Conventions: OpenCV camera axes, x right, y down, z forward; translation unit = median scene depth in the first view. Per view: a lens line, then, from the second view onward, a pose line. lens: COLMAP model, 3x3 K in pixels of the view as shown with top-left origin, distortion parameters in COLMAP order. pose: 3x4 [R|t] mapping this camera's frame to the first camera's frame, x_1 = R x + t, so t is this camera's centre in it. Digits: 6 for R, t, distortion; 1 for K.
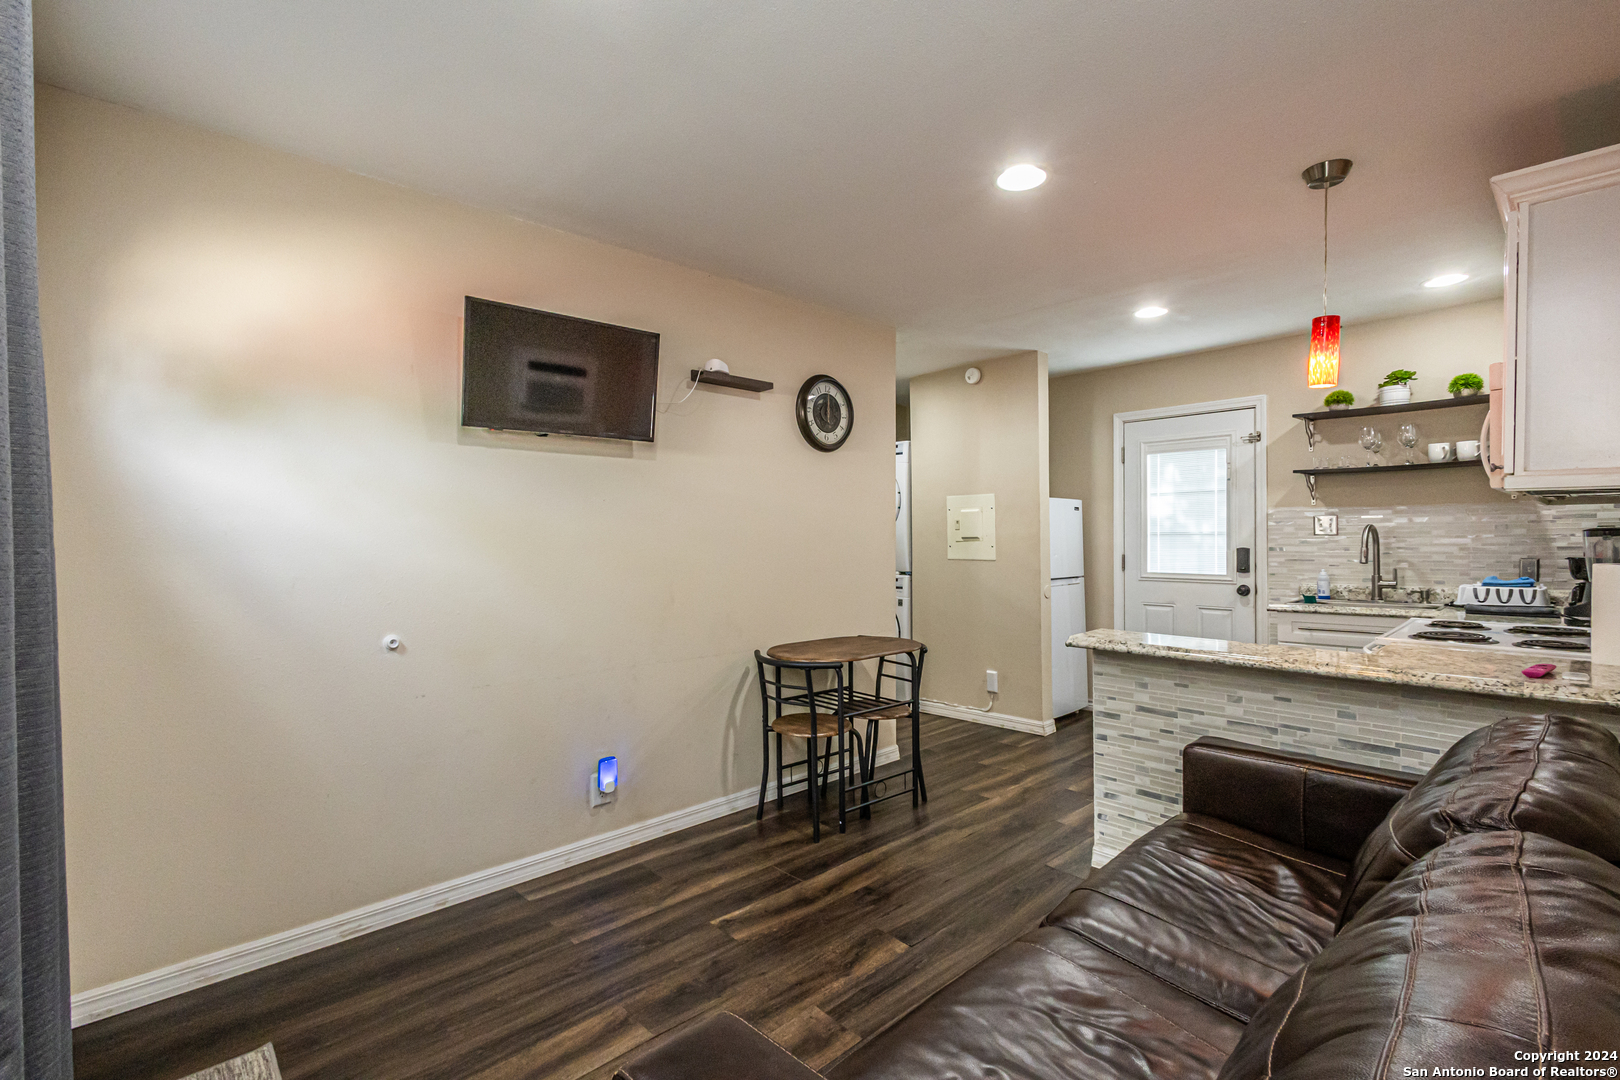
lens RADIAL K [[750.6, 0, 810.8], [0, 750.6, 542.4], [0, 0, 1]] dist [0.010771, -0.000126]
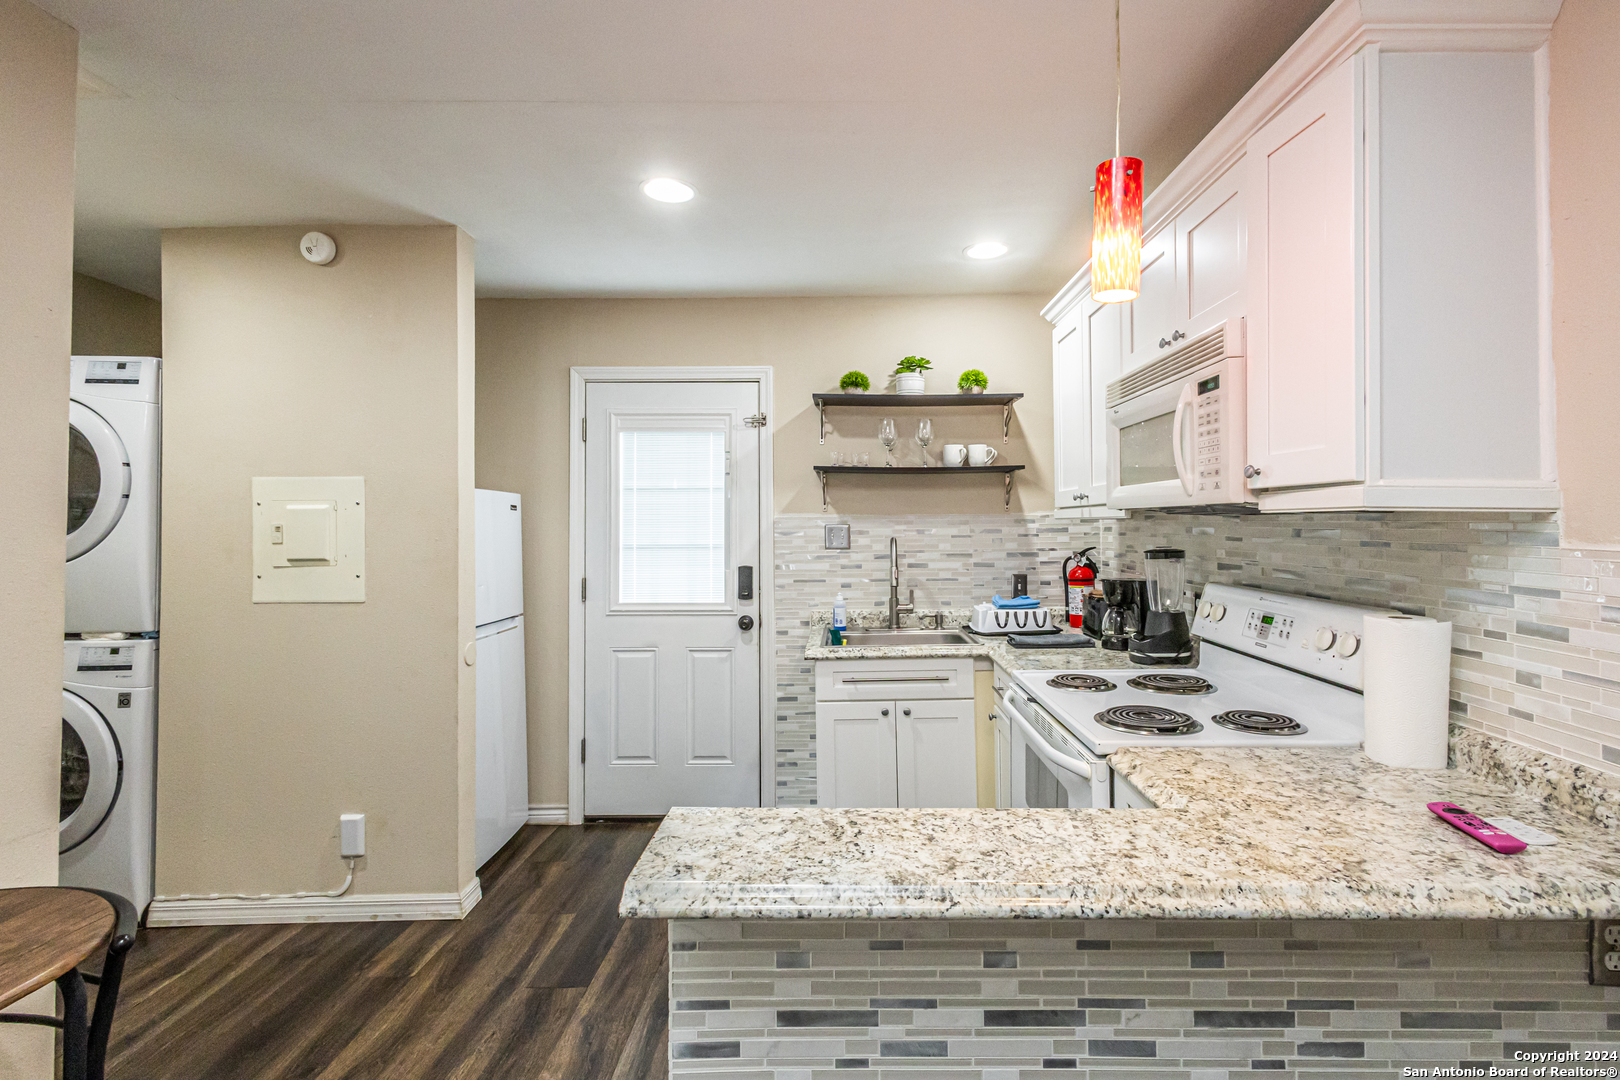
lens RADIAL K [[750.6, 0, 844.0], [0, 750.6, 513.8], [0, 0, 1]] dist [0.010771, -0.000126]
pose [[0.686596, 0.018441, 0.726806, 0.098612], [0.006328, 0.999489, -0.031339, -0.021199], [-0.727012, 0.026116, 0.686128, 0.421919]]
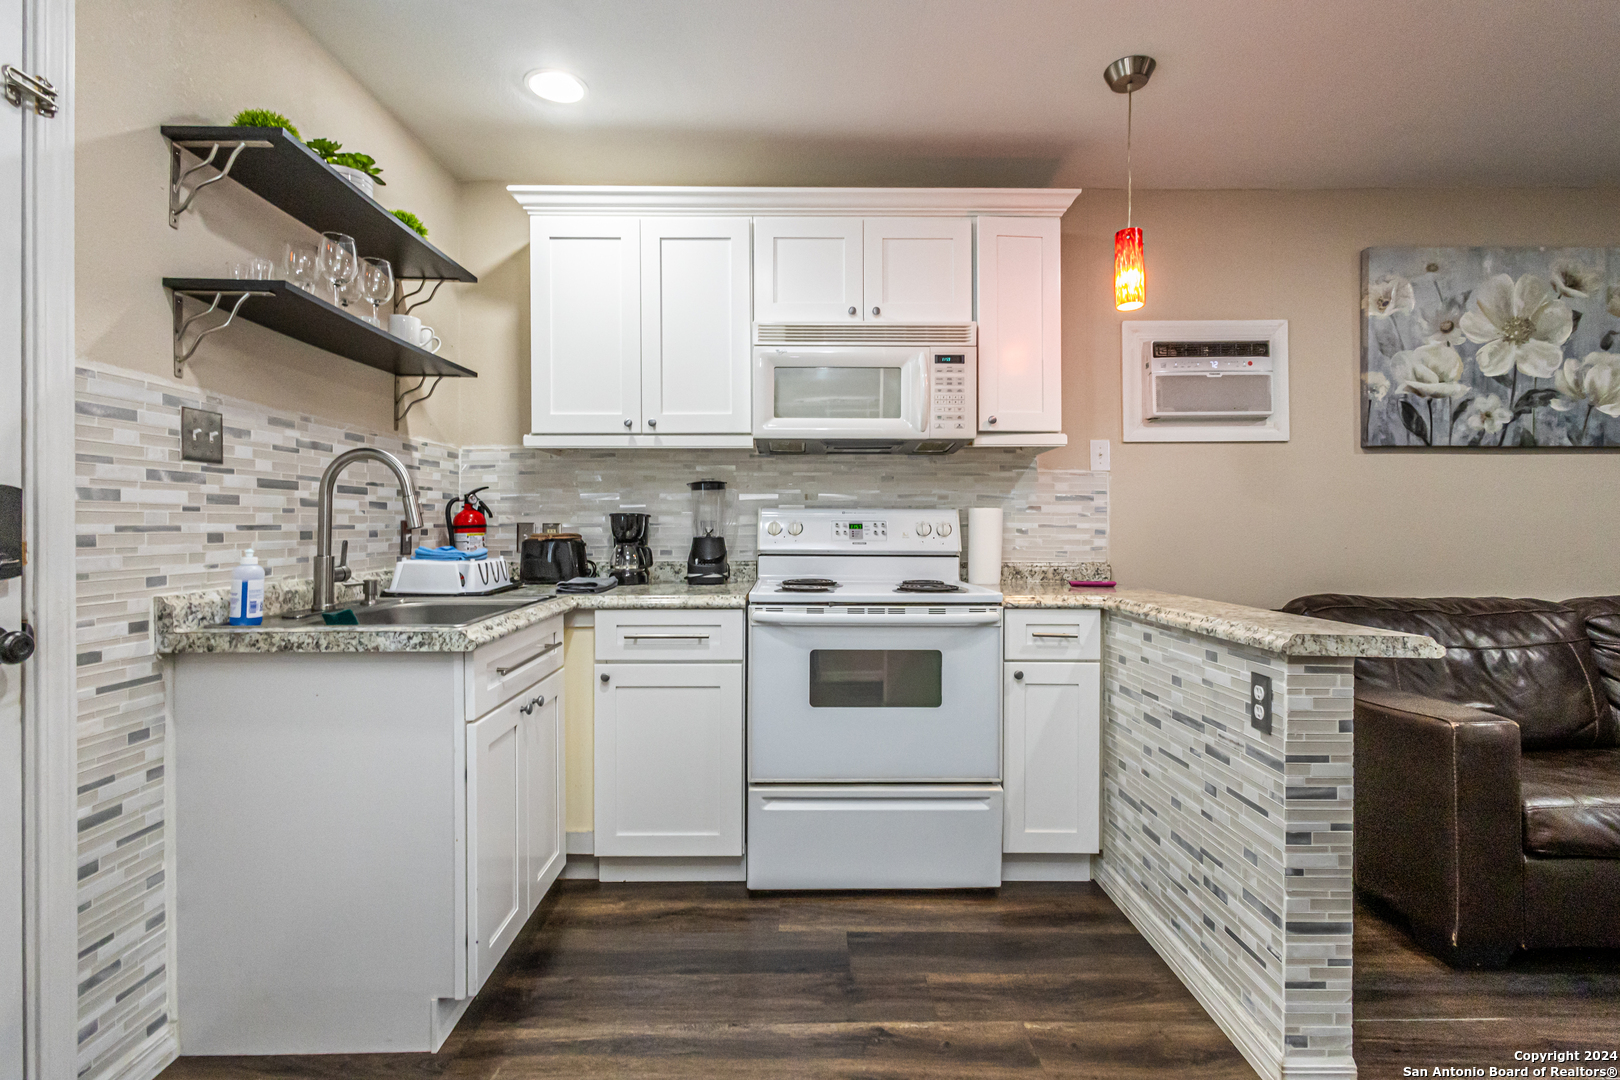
lens RADIAL K [[750.6, 0, 801.8], [0, 750.6, 535.1], [0, 0, 1]] dist [0.010771, -0.000126]
pose [[-0.732102, 0.005411, 0.681174, 0.189443], [0.016969, 0.999803, 0.010296, 0.027207], [-0.680984, 0.019097, -0.732049, 1.021269]]
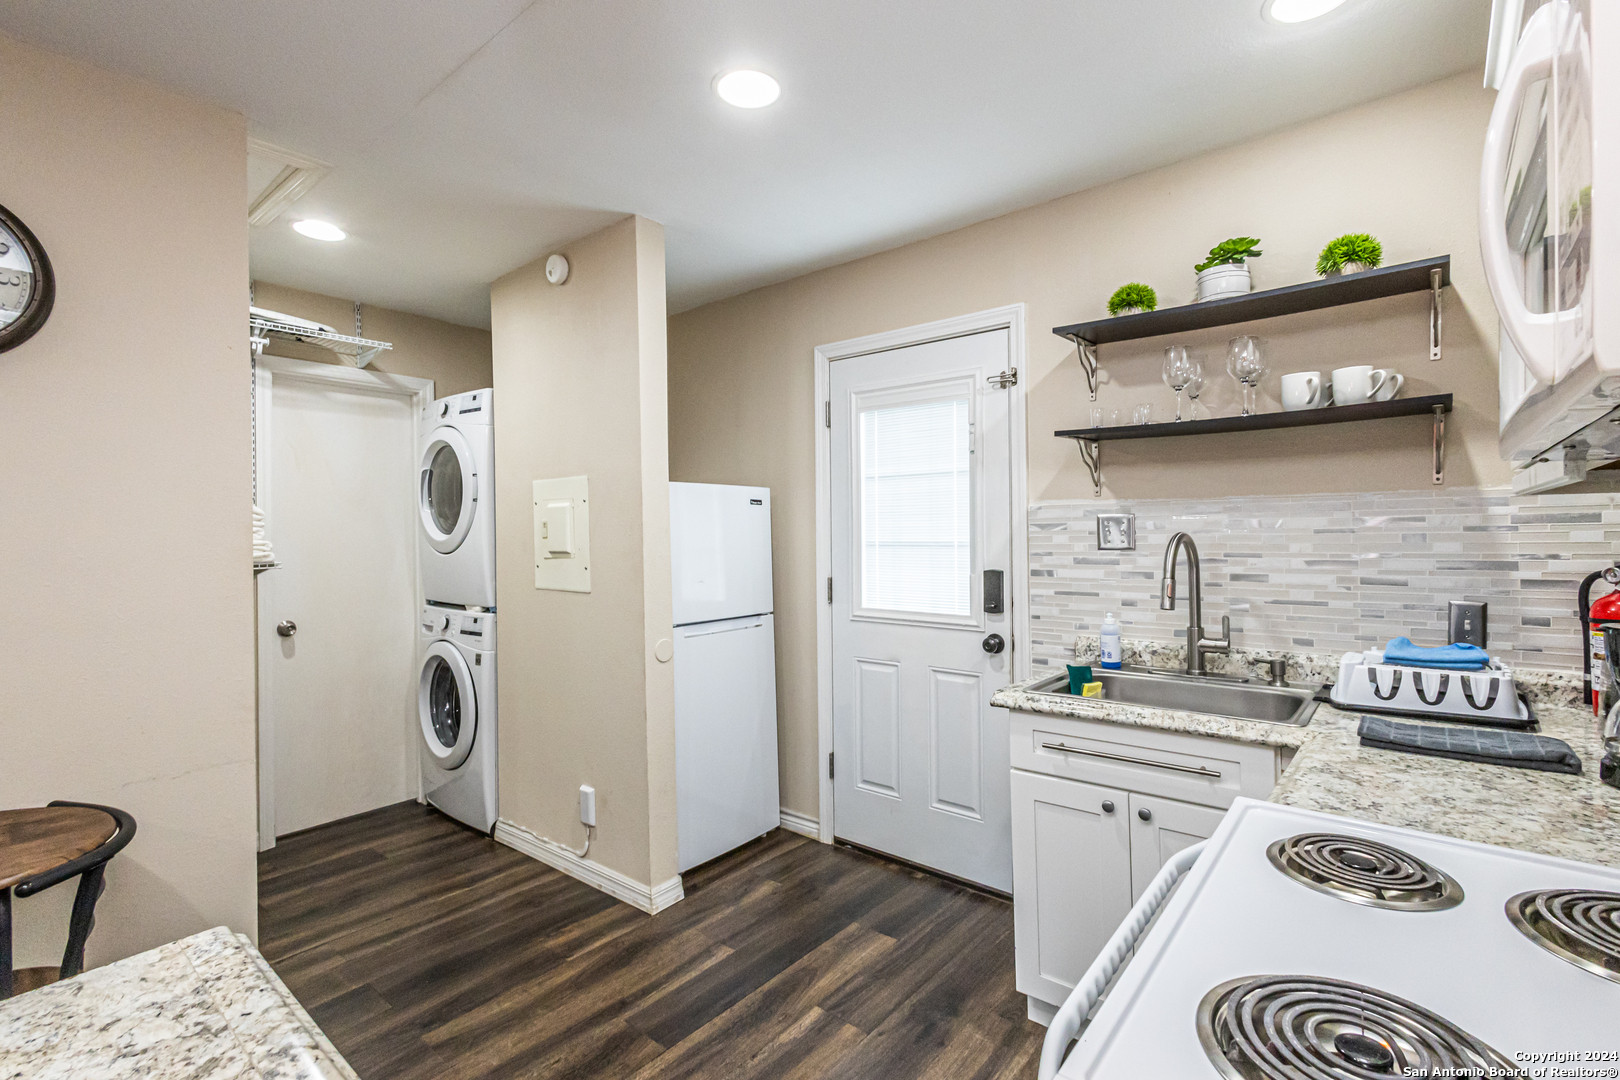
lens RADIAL K [[750.6, 0, 810.4], [0, 750.6, 533.4], [0, 0, 1]] dist [0.010771, -0.000126]
pose [[0.992786, -0.004203, 0.119822, 0.372998], [0.004624, 0.999984, -0.003239, -0.020077], [-0.119807, 0.003770, 0.992790, 0.452716]]
